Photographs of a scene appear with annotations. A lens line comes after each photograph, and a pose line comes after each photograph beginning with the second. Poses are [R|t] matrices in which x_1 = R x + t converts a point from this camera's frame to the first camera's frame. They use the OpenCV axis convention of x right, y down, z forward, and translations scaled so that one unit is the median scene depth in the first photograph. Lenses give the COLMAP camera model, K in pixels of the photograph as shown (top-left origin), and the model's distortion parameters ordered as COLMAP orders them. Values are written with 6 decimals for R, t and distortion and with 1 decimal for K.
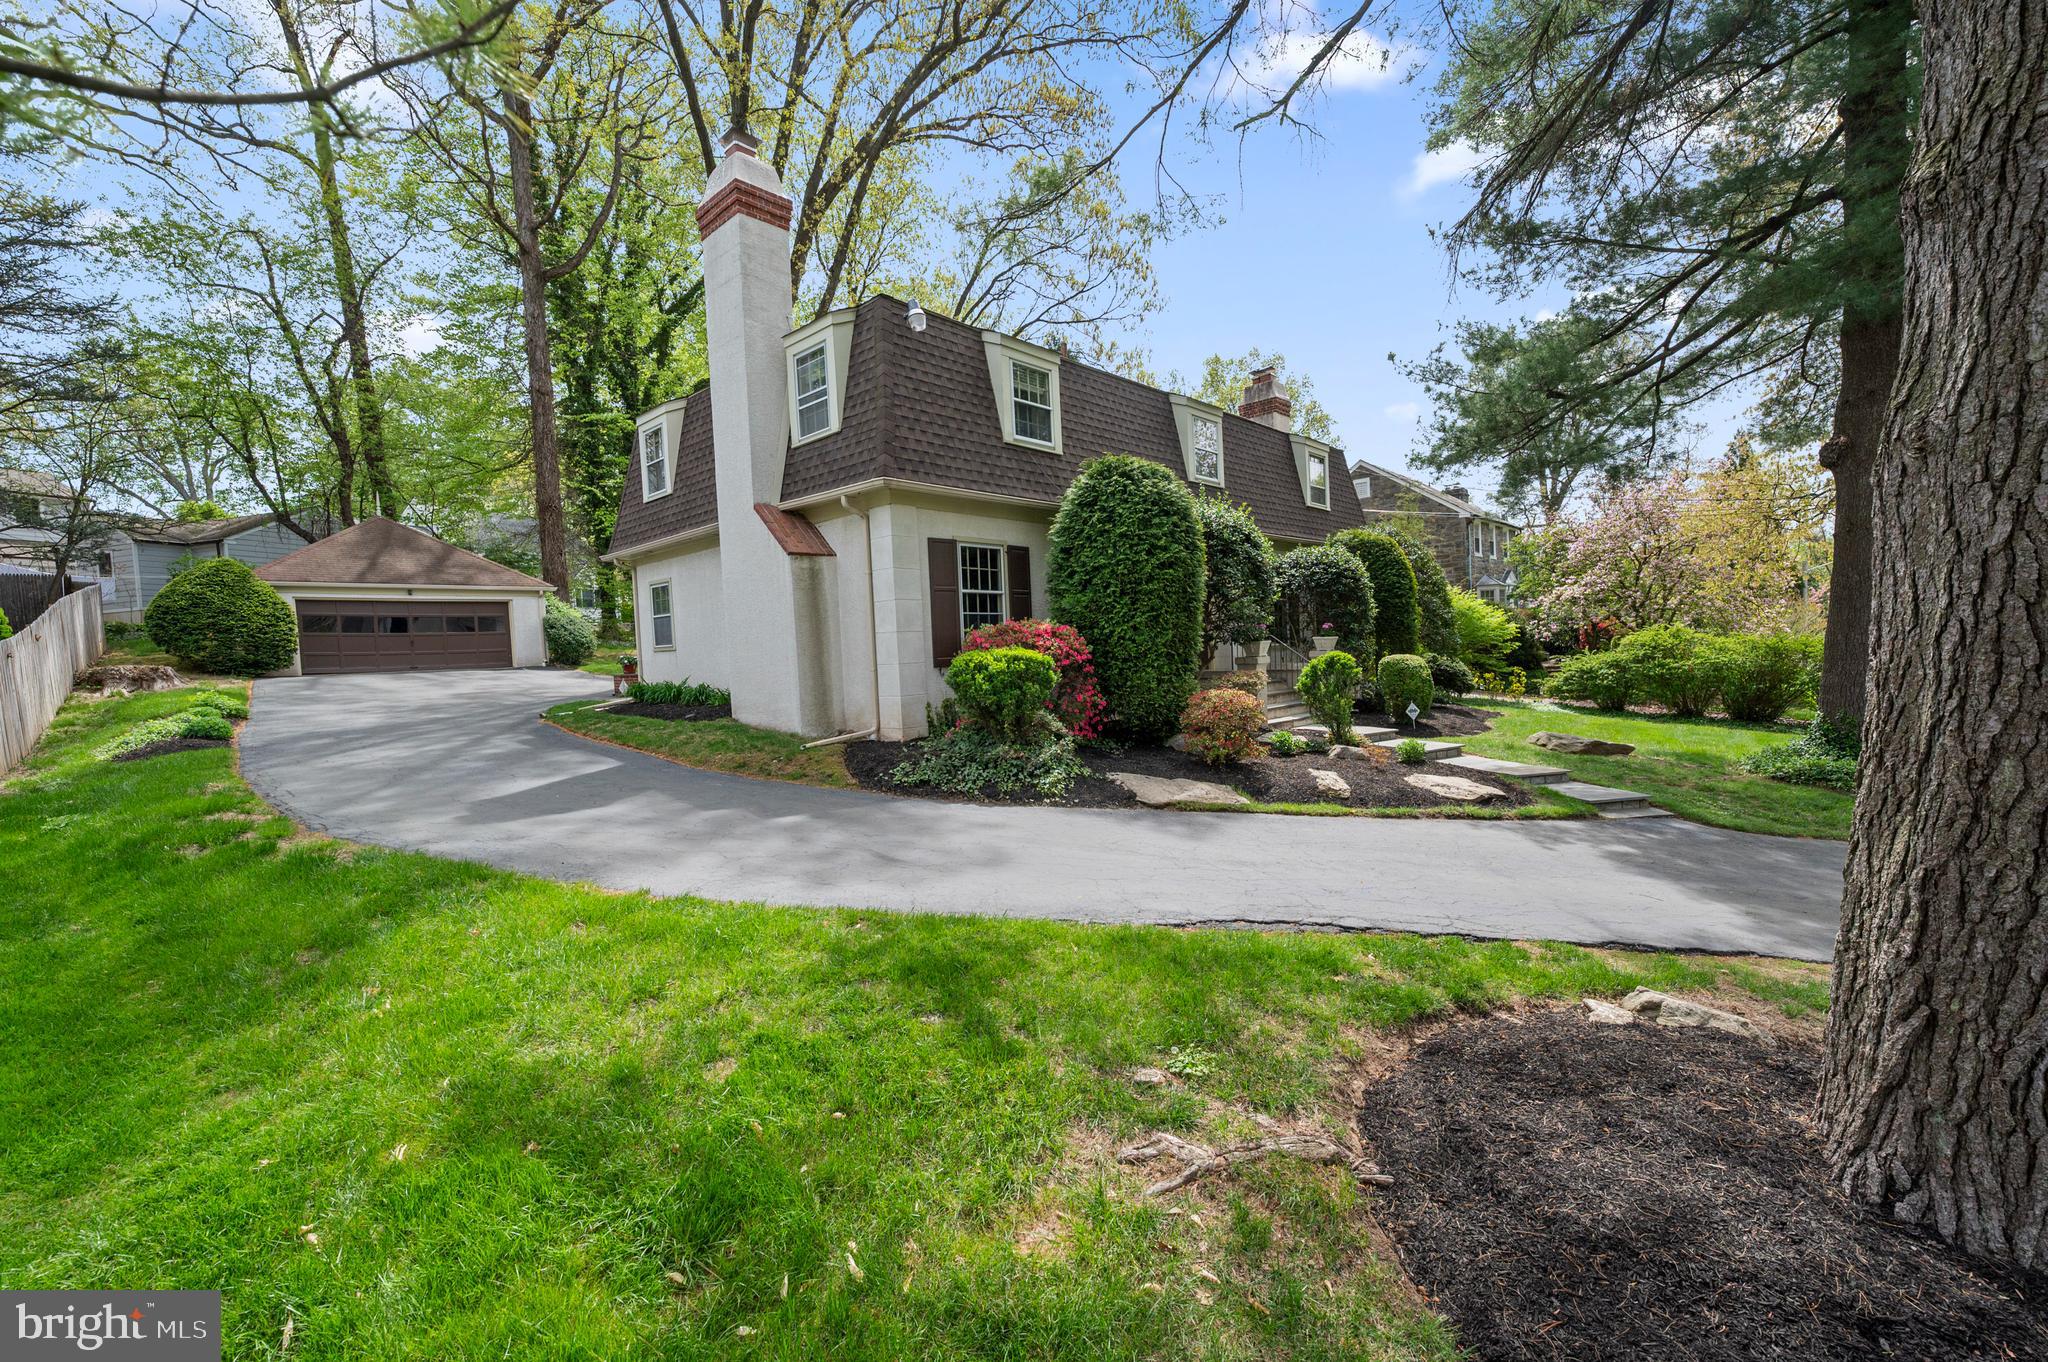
lens RADIAL K [[844.3, 0, 1024.0], [0, 844.3, 681.0], [0, 0, 1]] dist [0.010375, 0.000202]
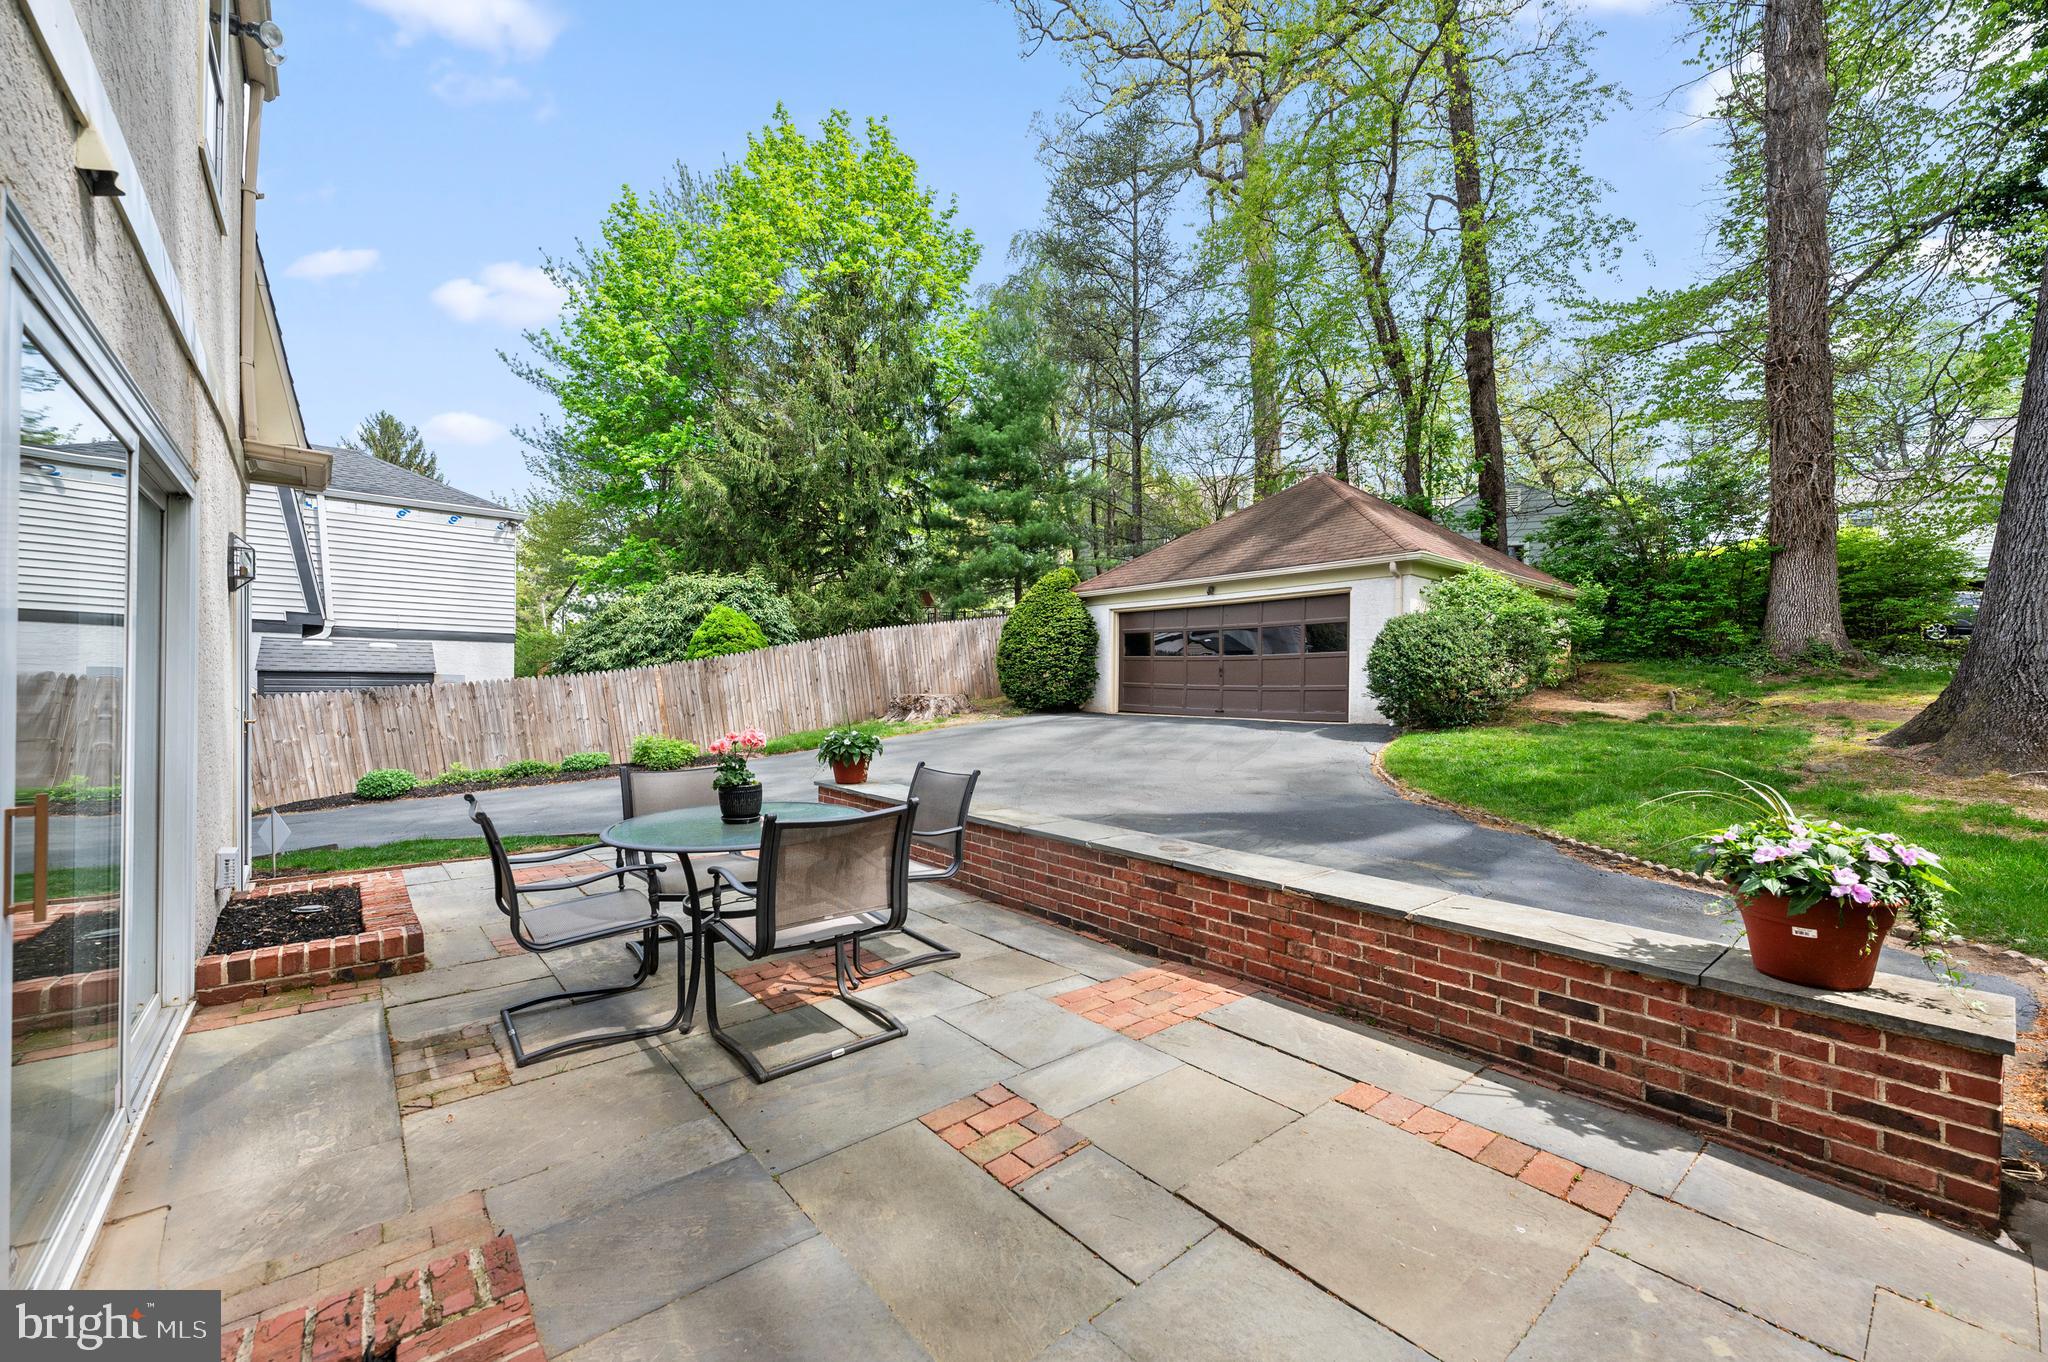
lens RADIAL K [[817.0, 0, 1032.4], [0, 817.0, 687.5], [0, 0, 1]] dist [-0.000402, -0.000273]
pose [[-0.103191, 0.047410, -0.993531, -0.106395], [-0.041755, 0.997776, 0.051950, -0.054384], [0.993785, 0.046845, -0.100982, 0.862999]]
